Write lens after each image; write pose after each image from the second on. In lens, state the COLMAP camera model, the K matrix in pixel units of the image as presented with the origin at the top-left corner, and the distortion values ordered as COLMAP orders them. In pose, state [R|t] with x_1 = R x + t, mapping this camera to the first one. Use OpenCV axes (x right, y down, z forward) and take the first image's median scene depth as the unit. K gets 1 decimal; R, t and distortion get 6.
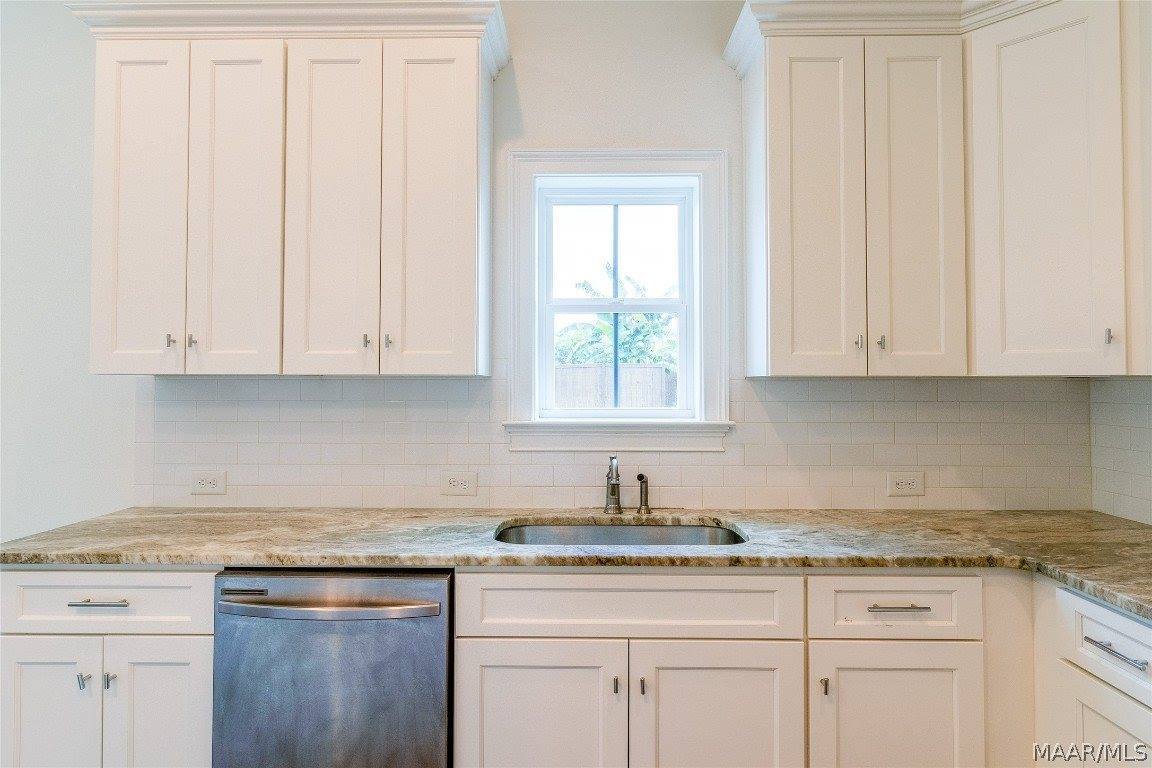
lens RADIAL K [[664.2, 0, 576.1], [0, 664.2, 367.9], [0, 0, 1]] dist [-0.001122, -0.000198]
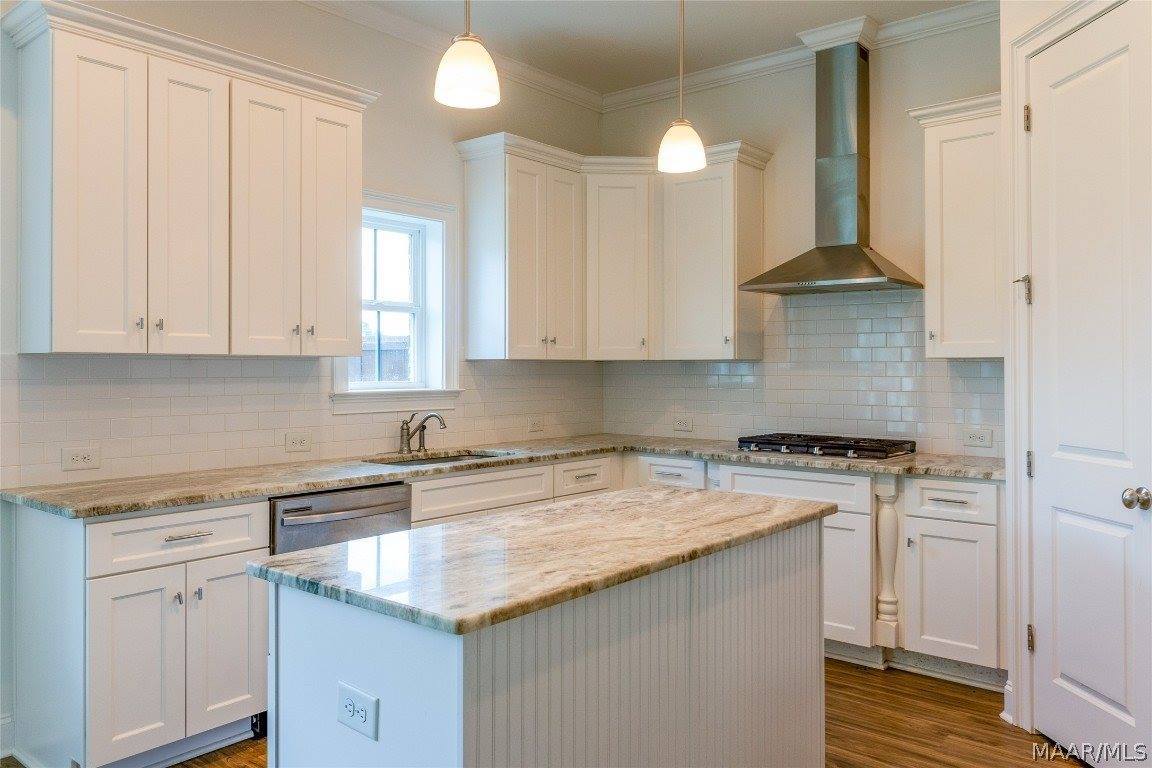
lens RADIAL K [[864.2, 0, 575.7], [0, 864.2, 367.9], [0, 0, 1]] dist [0.004631, 0.001343]
pose [[0.626571, 0.000805, 0.779364, -1.287023], [-0.022249, 0.999610, 0.016855, -0.007166], [-0.779047, -0.027901, 0.626345, -0.498026]]
